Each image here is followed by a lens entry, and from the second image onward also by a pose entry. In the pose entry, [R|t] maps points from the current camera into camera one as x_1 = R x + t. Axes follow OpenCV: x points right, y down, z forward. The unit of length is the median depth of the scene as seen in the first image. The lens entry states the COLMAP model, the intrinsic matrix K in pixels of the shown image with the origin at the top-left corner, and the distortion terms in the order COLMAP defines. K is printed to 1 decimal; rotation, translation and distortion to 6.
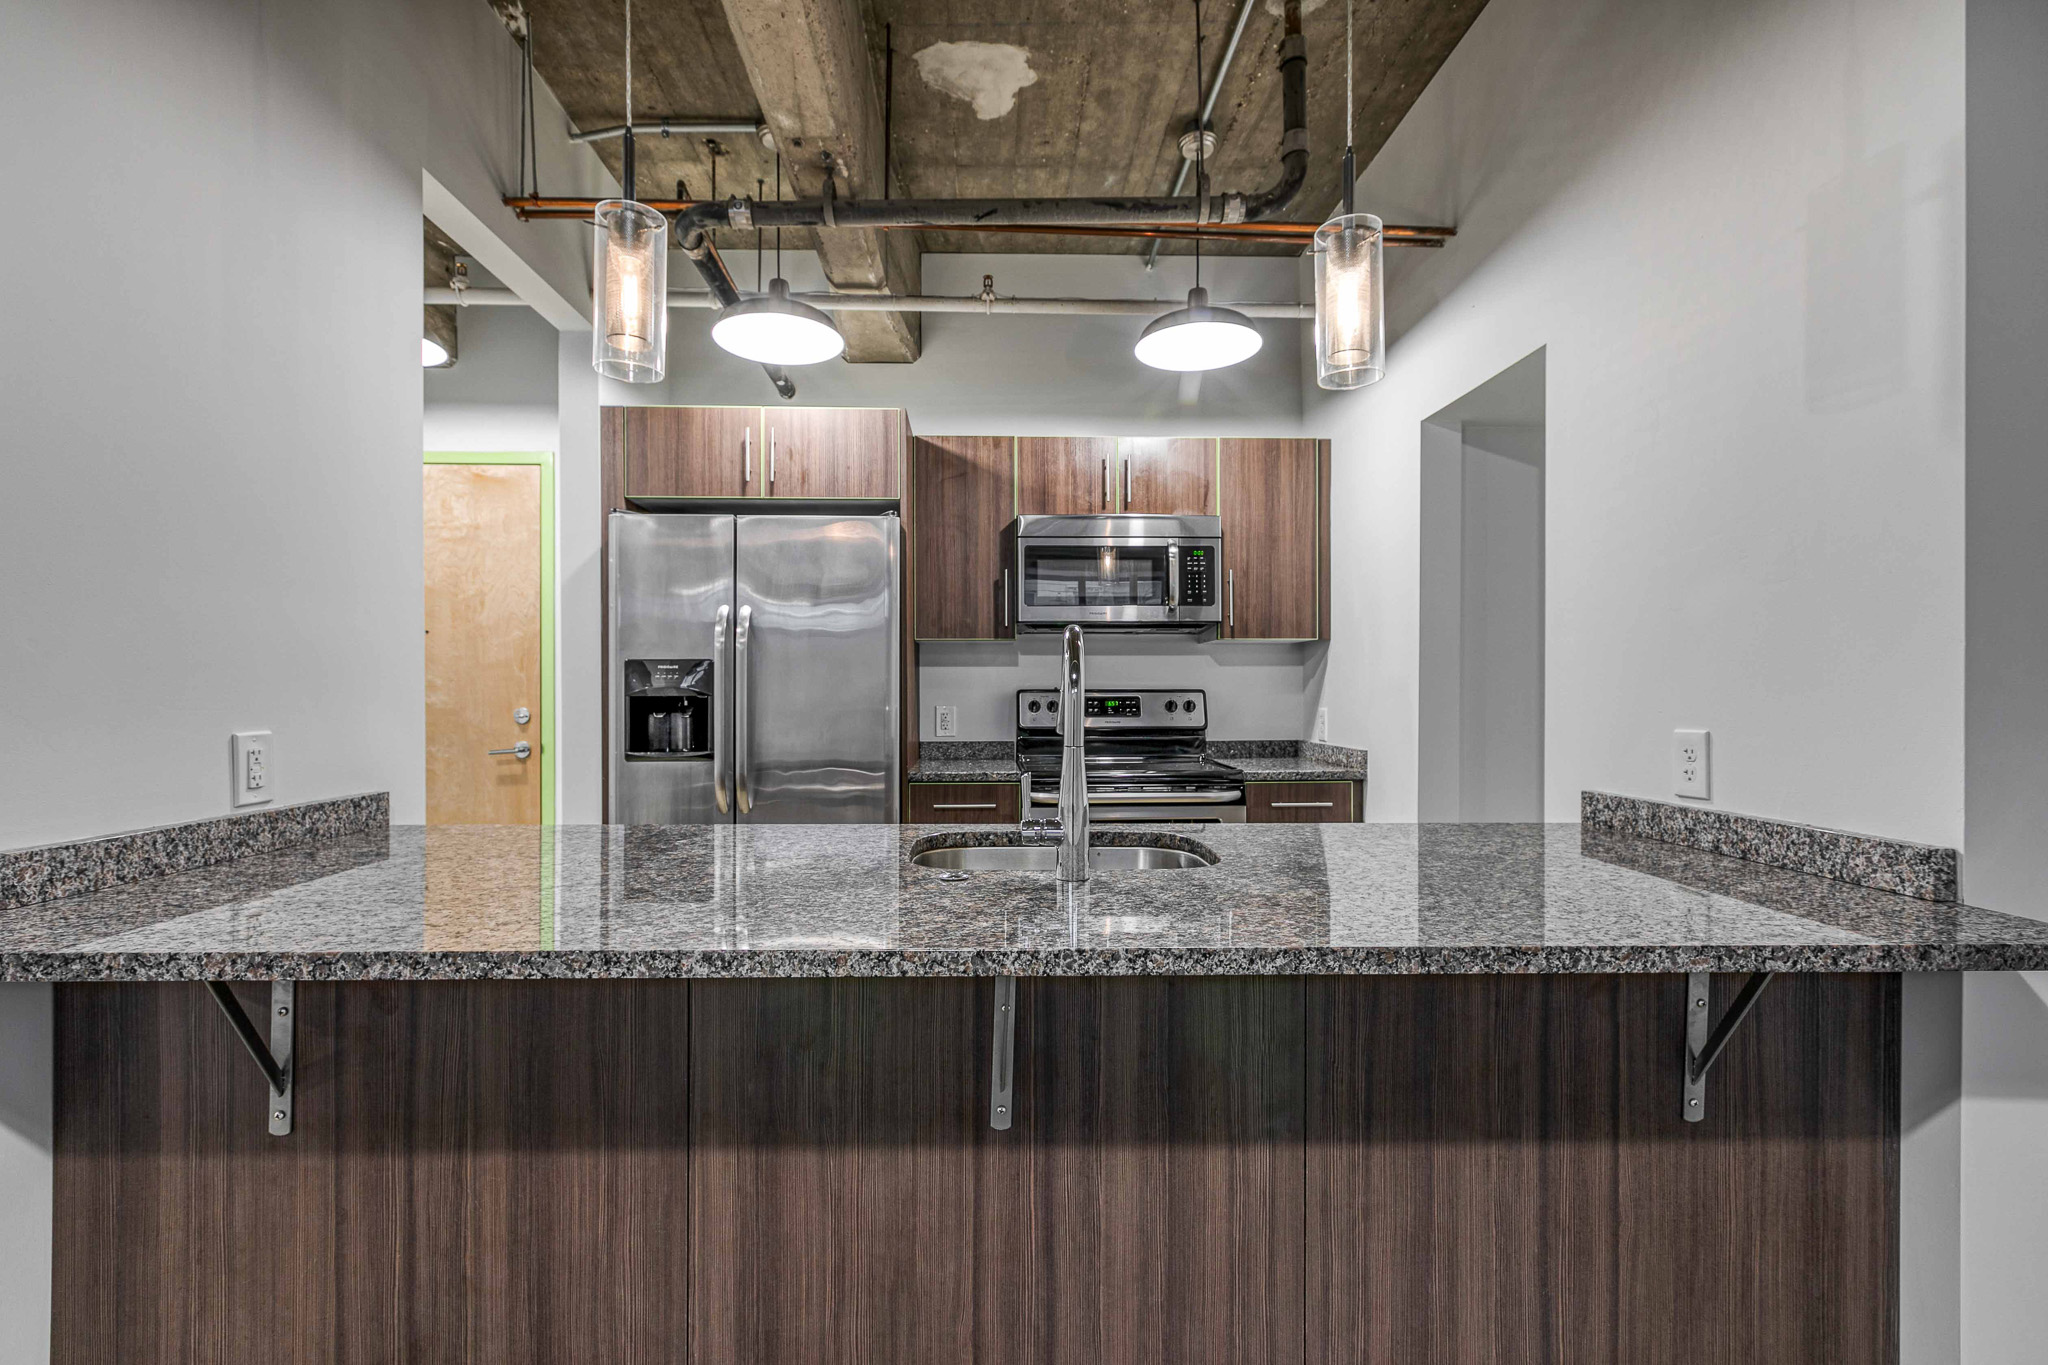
lens RADIAL K [[919.8, 0, 1005.8], [0, 919.8, 696.1], [0, 0, 1]] dist [0.002023, -0.000053]
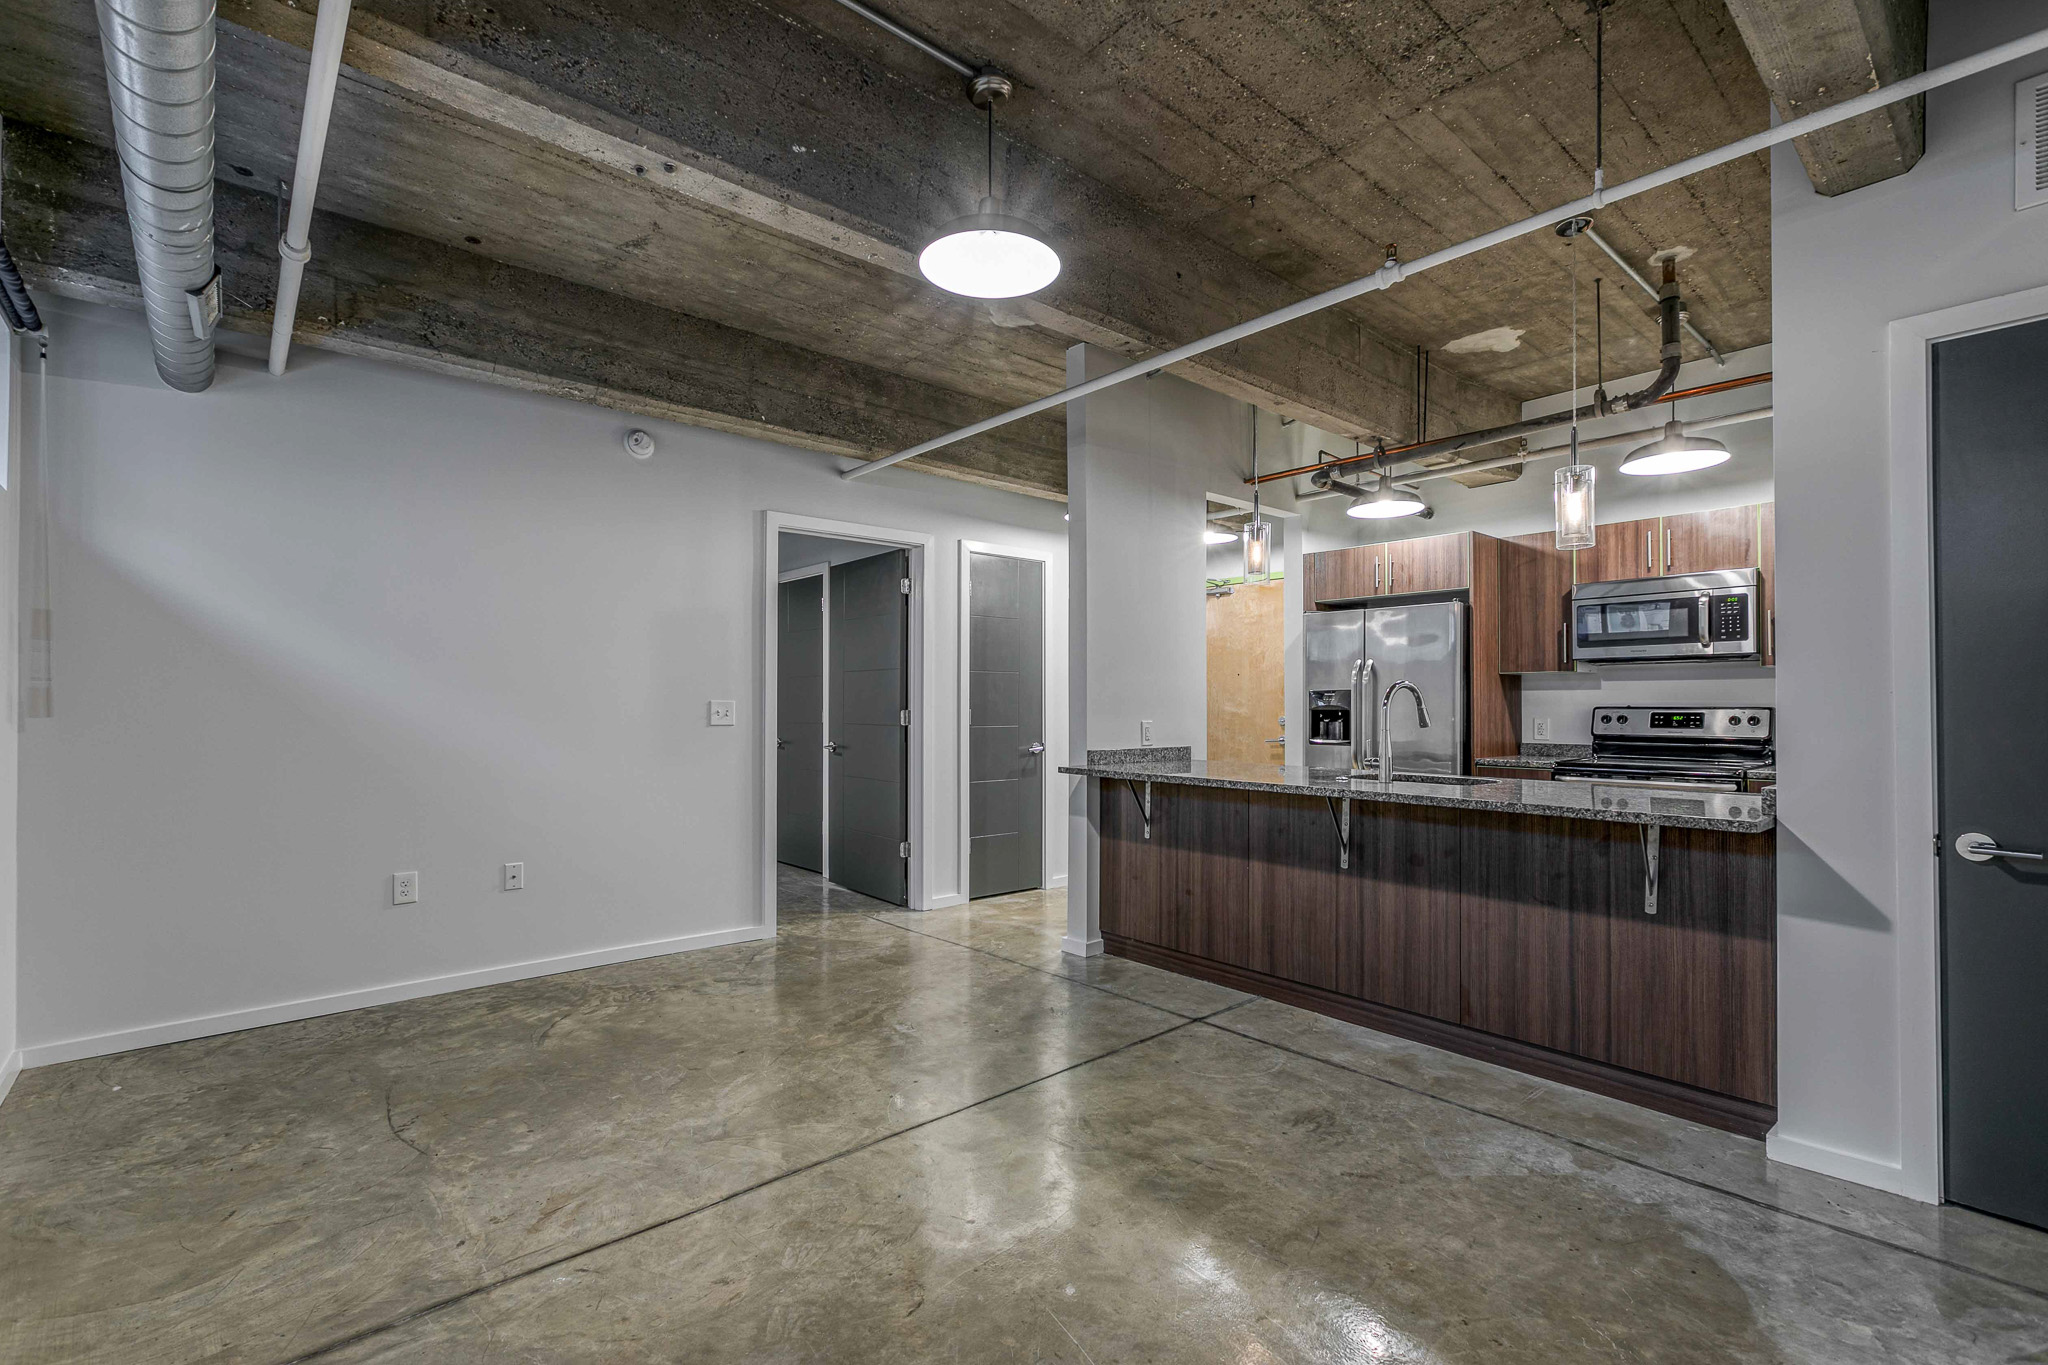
lens RADIAL K [[915.5, 0, 1015.8], [0, 915.5, 692.3], [0, 0, 1]] dist [-0.000109, -0.000502]
pose [[0.634802, -0.008884, -0.772624, 1.441647], [-0.007583, 0.999814, -0.017727, 0.005199], [0.772638, 0.017111, 0.634617, -1.449156]]
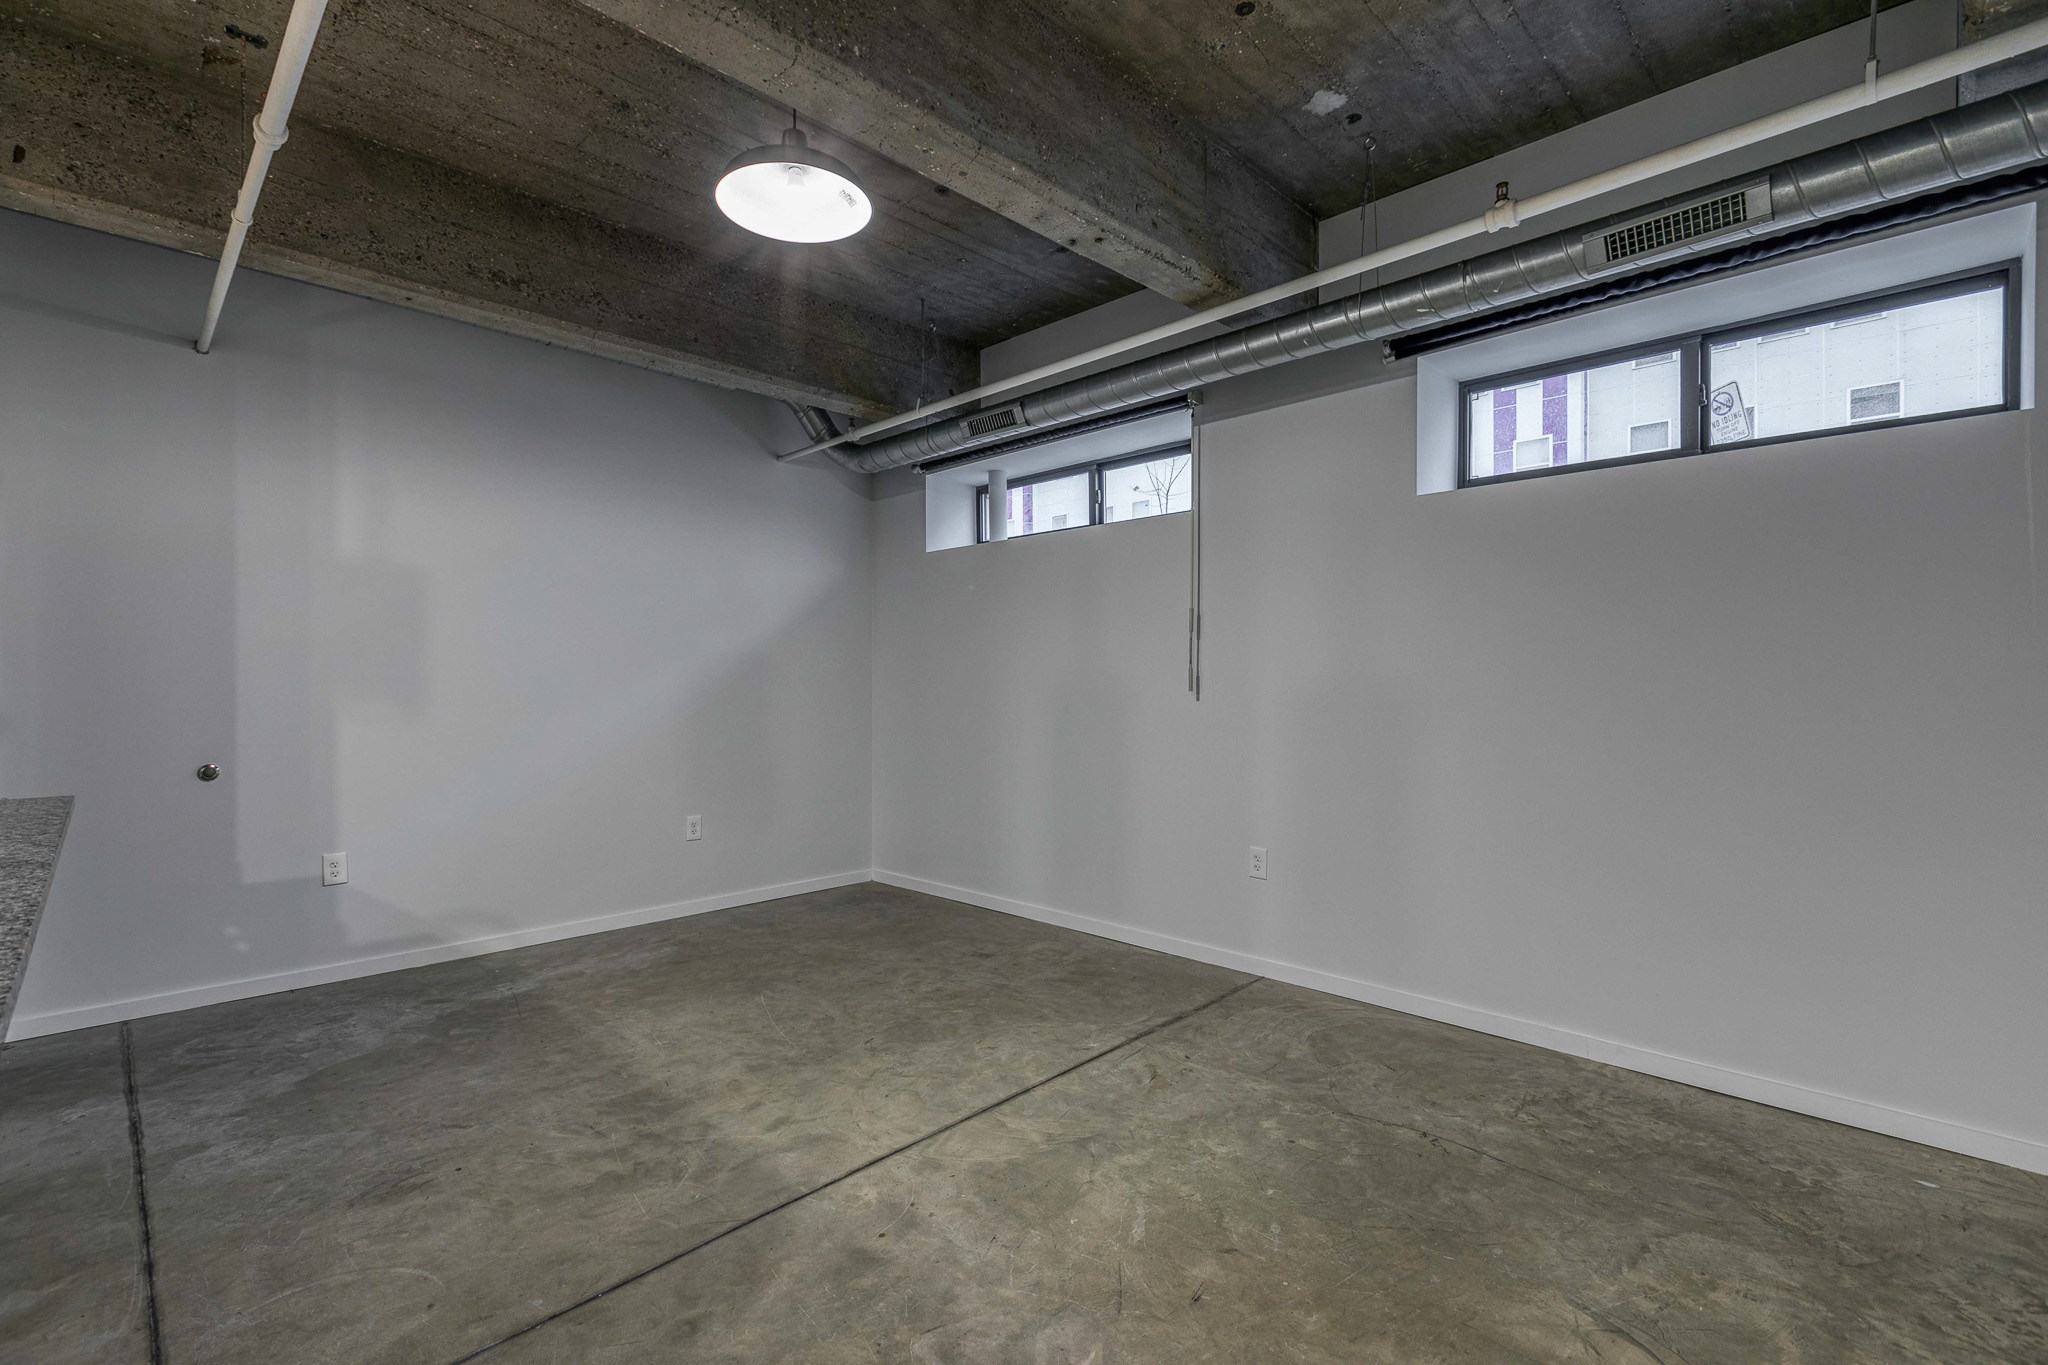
lens RADIAL K [[916.8, 0, 1002.9], [0, 916.8, 690.4], [0, 0, 1]] dist [0.002891, 0.000499]
pose [[-0.681206, -0.004070, 0.732080, -1.683786], [0.008359, 0.999876, 0.013338, -0.014841], [-0.732044, 0.015205, -0.681088, 0.665682]]
